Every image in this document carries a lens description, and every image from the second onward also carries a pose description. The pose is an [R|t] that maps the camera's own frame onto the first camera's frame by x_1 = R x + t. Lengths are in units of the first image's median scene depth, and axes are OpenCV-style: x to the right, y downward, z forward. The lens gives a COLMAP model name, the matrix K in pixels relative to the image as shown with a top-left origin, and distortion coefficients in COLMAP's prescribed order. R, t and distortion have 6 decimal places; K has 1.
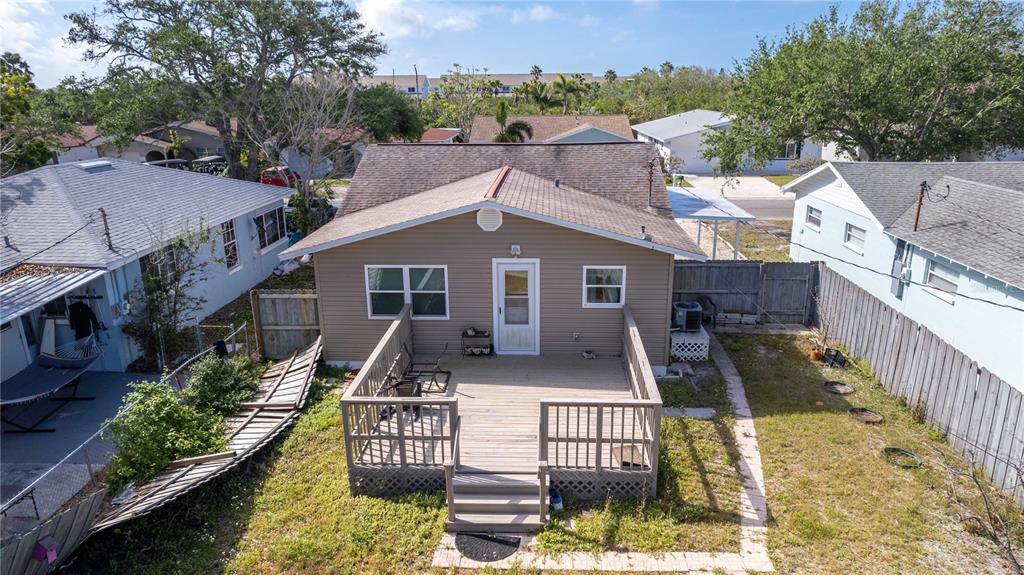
lens RADIAL K [[660.4, 0, 510.8], [0, 660.4, 291.0], [0, 0, 1]] dist [-0.063318, 0.062733]
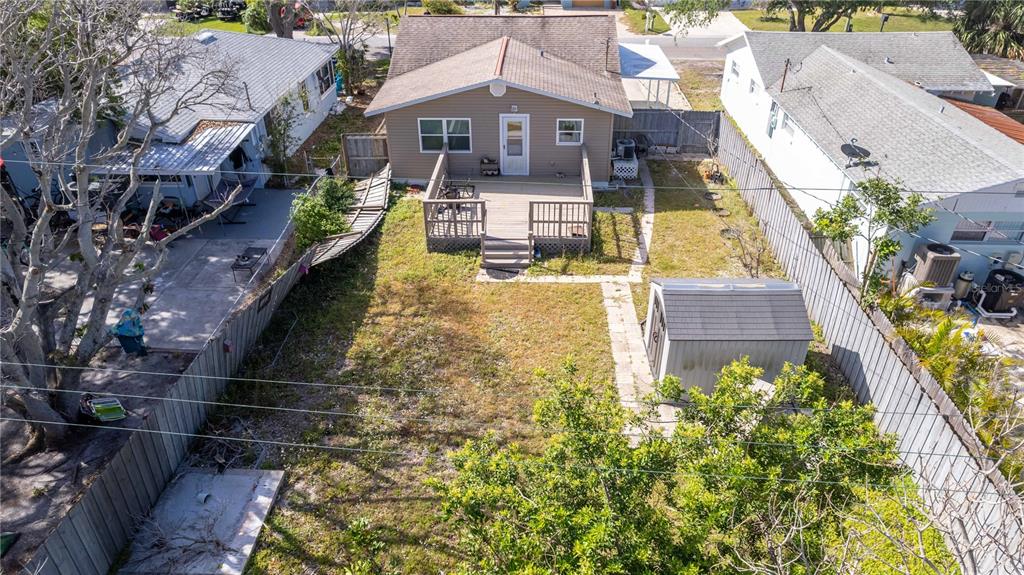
lens RADIAL K [[660.4, 0, 512.8], [0, 660.4, 290.2], [0, 0, 1]] dist [-0.063318, 0.062733]
pose [[0.999824, -0.006341, 0.017642, -0.027733], [0.001267, 0.961767, 0.273867, -0.077894], [-0.018704, -0.273797, 0.961606, -0.658004]]
